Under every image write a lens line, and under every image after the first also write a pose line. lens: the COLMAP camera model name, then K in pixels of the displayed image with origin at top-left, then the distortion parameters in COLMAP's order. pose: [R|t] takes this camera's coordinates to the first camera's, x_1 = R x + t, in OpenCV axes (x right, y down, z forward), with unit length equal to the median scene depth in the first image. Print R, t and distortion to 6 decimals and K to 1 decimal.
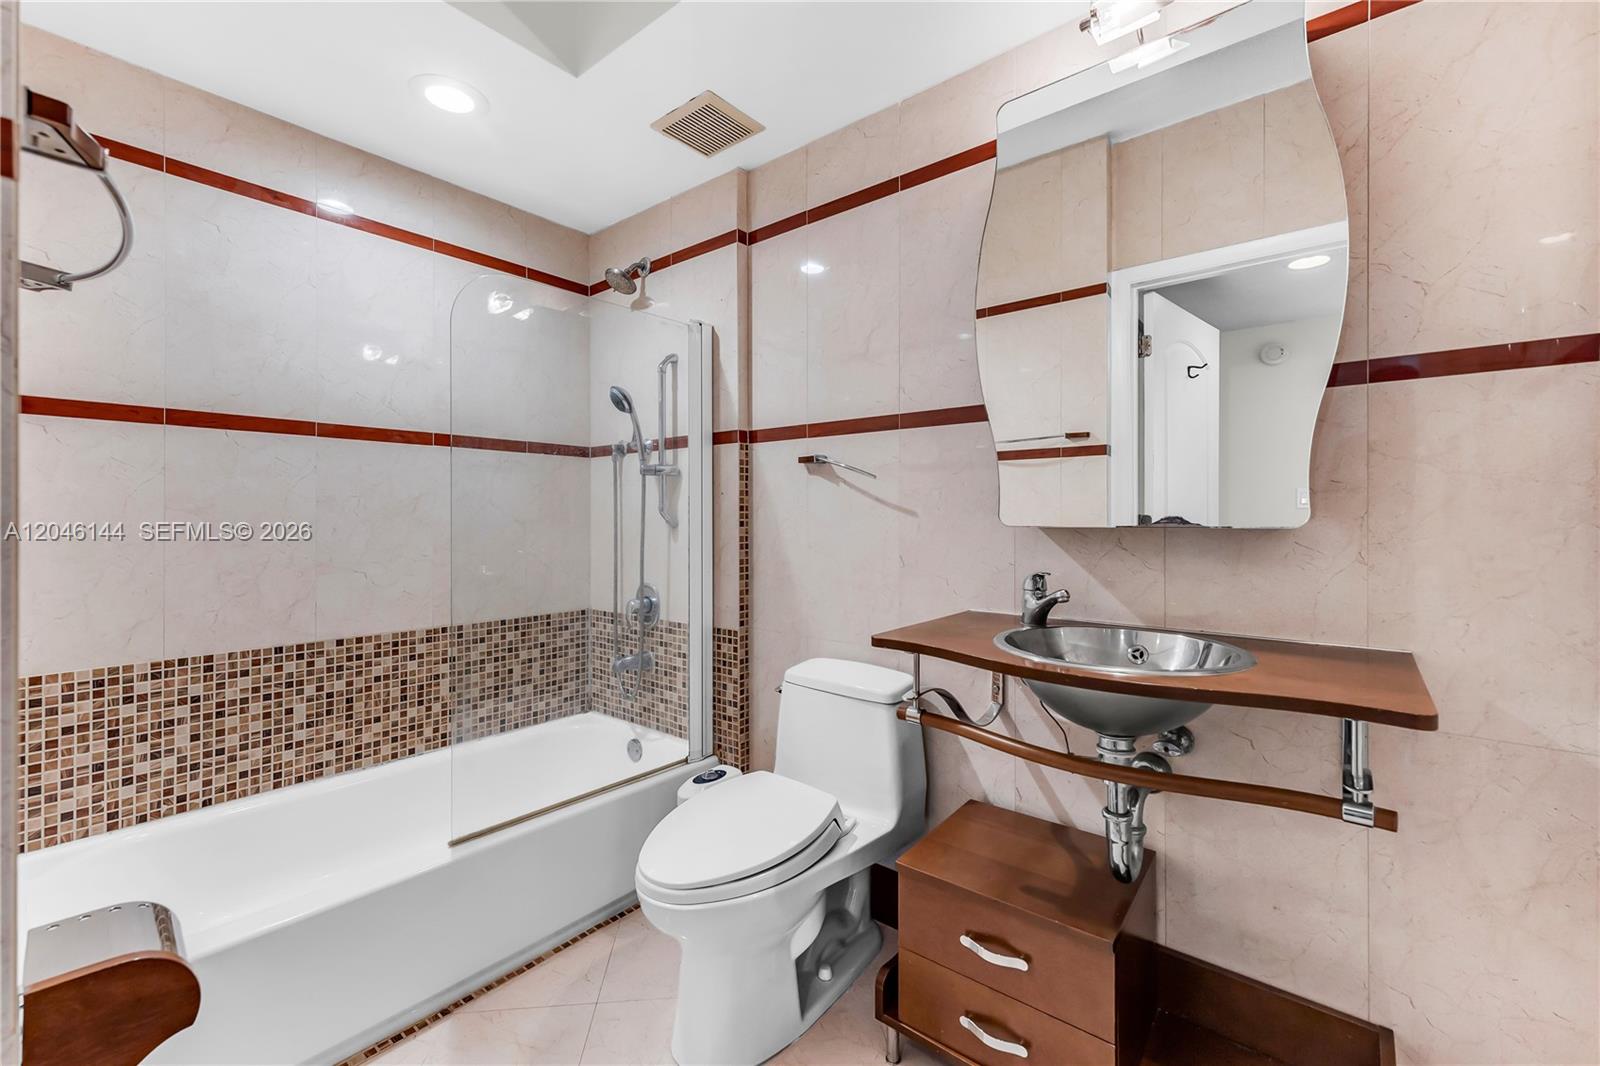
lens RADIAL K [[653.4, 0, 792.8], [0, 653.4, 522.2], [0, 0, 1]] dist [0.004131, -0.000014]
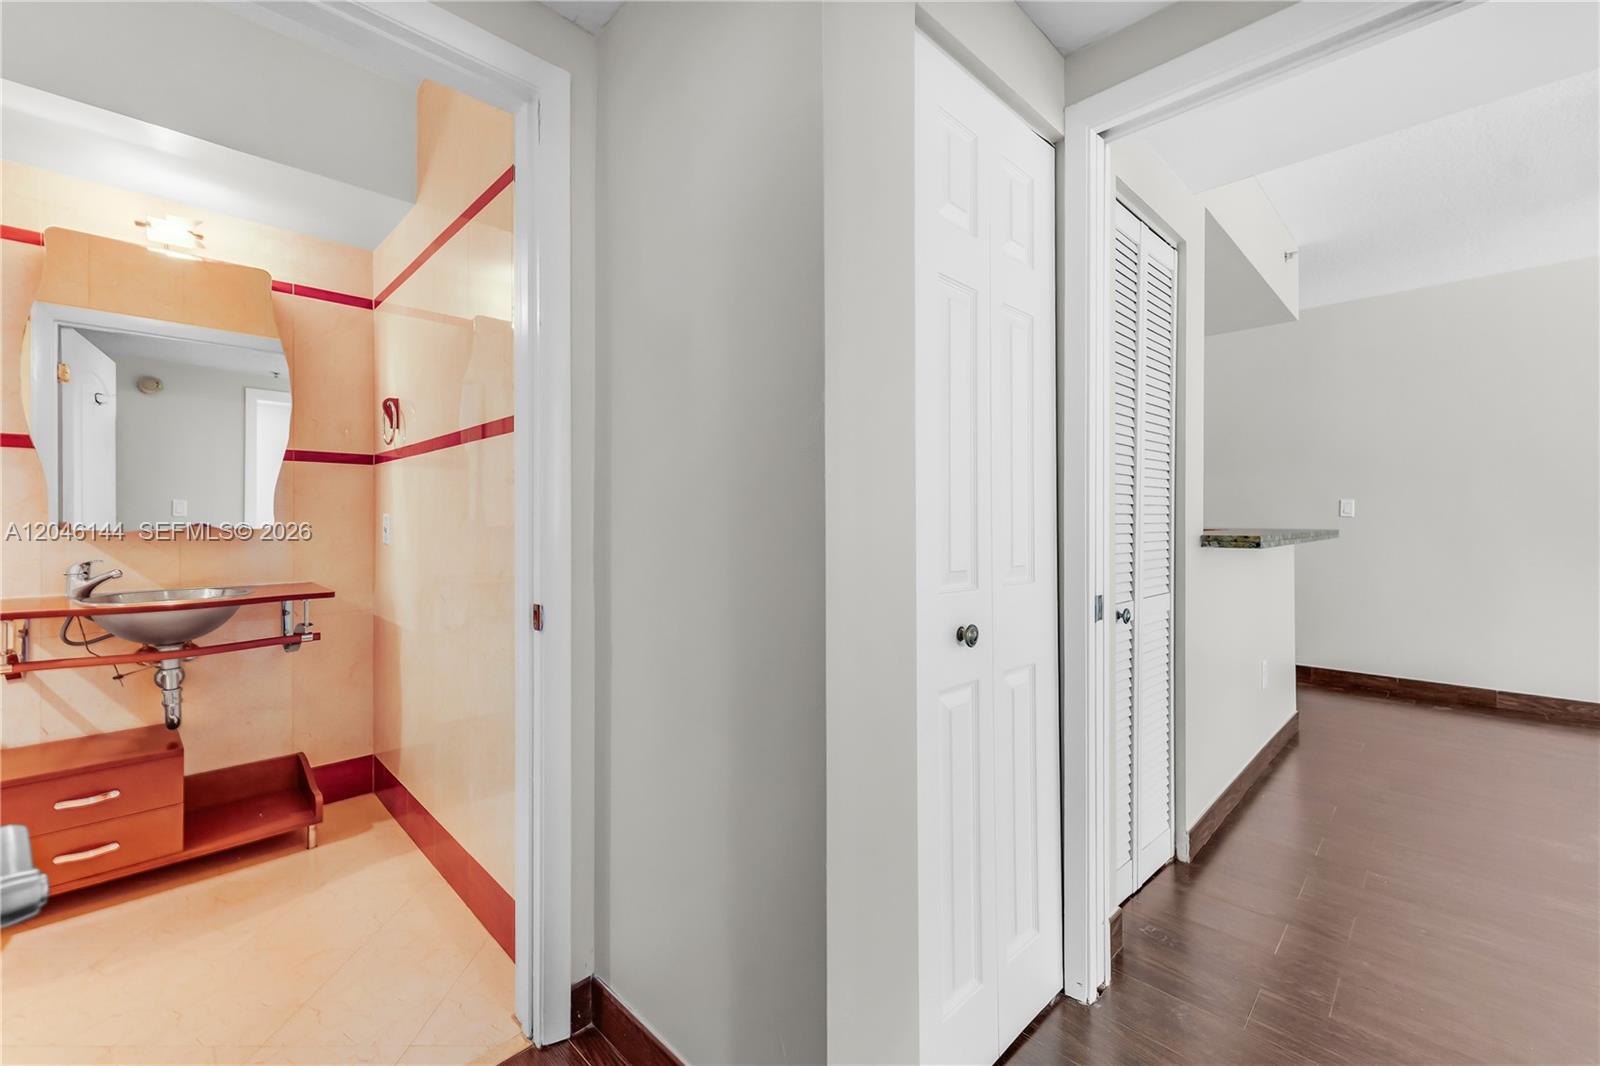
lens RADIAL K [[653.4, 0, 792.8], [0, 653.4, 522.2], [0, 0, 1]] dist [0.004131, -0.000014]
pose [[0.077026, -0.000150, 0.997029, -0.634545], [0.016940, 0.999856, -0.001158, 0.013720], [-0.996885, 0.016979, 0.077017, -0.436423]]
